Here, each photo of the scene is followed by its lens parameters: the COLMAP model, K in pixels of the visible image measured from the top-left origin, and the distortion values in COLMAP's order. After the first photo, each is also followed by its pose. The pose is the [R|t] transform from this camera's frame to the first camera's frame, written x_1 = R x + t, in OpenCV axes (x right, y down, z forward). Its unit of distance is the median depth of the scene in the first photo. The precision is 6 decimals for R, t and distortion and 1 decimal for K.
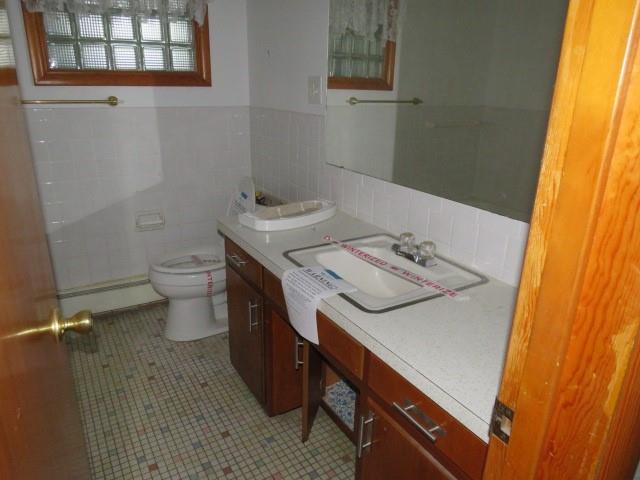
lens RADIAL K [[463.0, 0, 320.6], [0, 463.0, 245.0], [0, 0, 1]] dist [-0.009726, 0.004138]
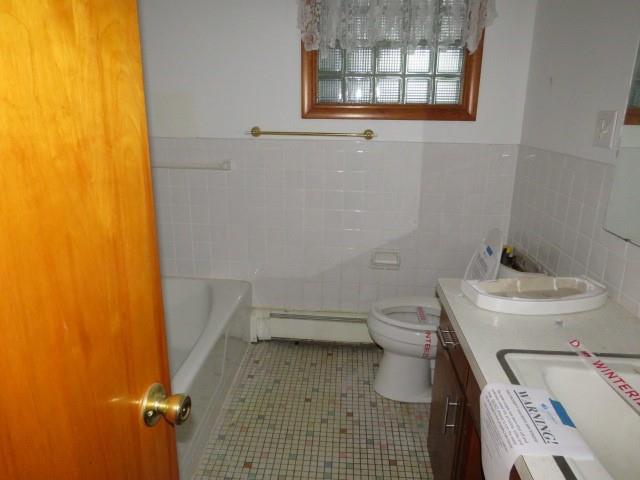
lens RADIAL K [[463.0, 0, 320.6], [0, 463.0, 245.0], [0, 0, 1]] dist [-0.009726, 0.004138]
pose [[0.821863, 0.157409, -0.547507, 0.040502], [-0.190411, 0.981698, -0.003586, -0.060495], [0.536922, 0.107198, 0.836794, 0.152958]]
